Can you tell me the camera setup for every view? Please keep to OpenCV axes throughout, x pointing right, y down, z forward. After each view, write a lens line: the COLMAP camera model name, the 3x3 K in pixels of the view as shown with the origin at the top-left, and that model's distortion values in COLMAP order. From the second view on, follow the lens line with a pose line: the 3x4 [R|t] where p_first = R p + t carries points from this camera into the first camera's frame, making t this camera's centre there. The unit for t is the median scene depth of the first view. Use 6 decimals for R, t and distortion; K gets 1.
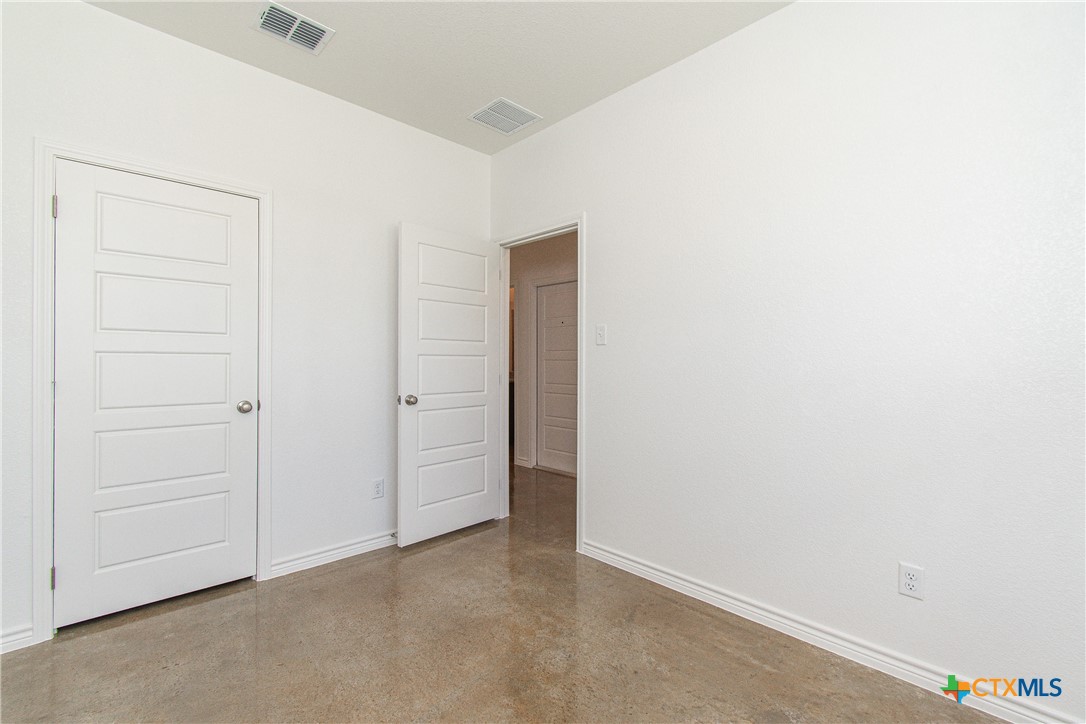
lens RADIAL K [[477.3, 0, 541.2], [0, 477.3, 362.0], [0, 0, 1]] dist [0.004180, -0.002734]
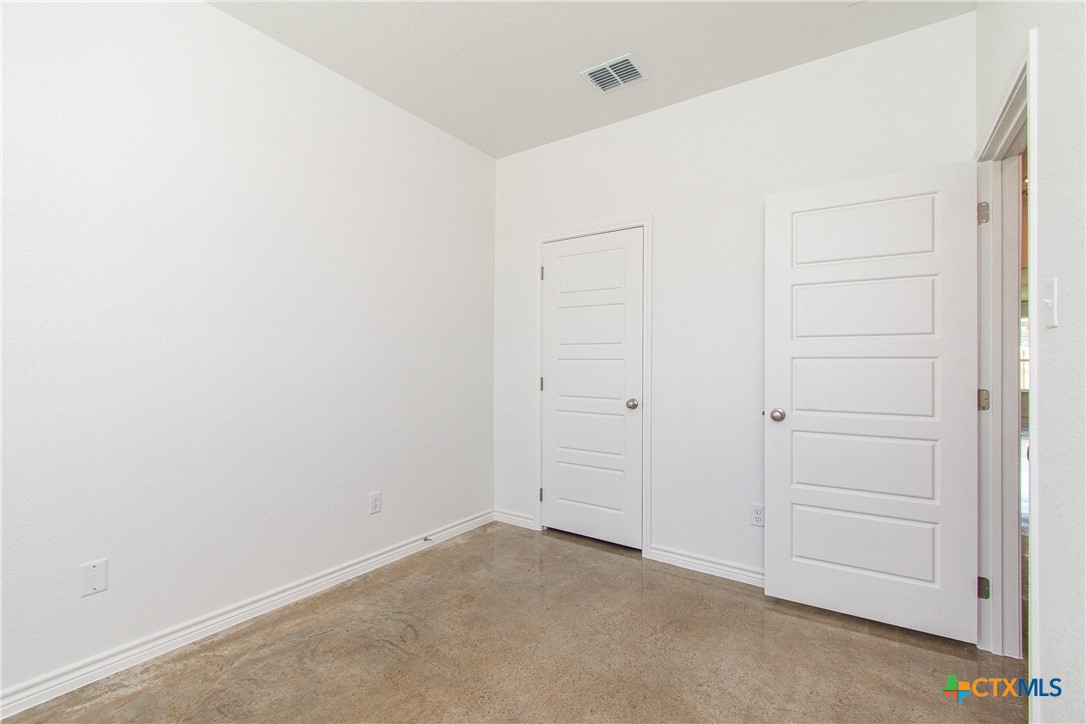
lens RADIAL K [[477.3, 0, 551.2], [0, 477.3, 362.8], [0, 0, 1]] dist [0.004180, -0.002734]
pose [[0.206368, -0.004065, -0.978466, 0.492128], [-0.007273, 0.999957, -0.005688, -0.000217], [0.978448, 0.008290, 0.206329, 0.539080]]
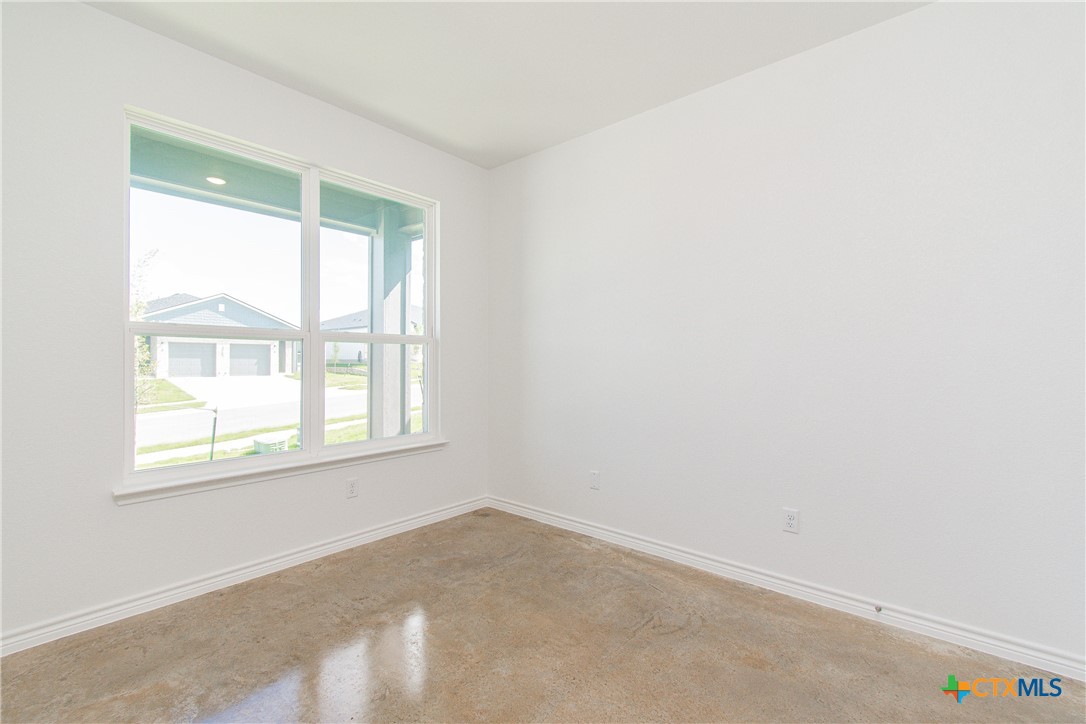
lens RADIAL K [[477.3, 0, 543.2], [0, 477.3, 362.9], [0, 0, 1]] dist [0.004180, -0.002734]
pose [[-0.995104, -0.006354, -0.098626, -0.066678], [-0.007156, 0.999944, 0.007775, -0.006561], [0.098571, 0.008443, -0.995094, 1.280466]]
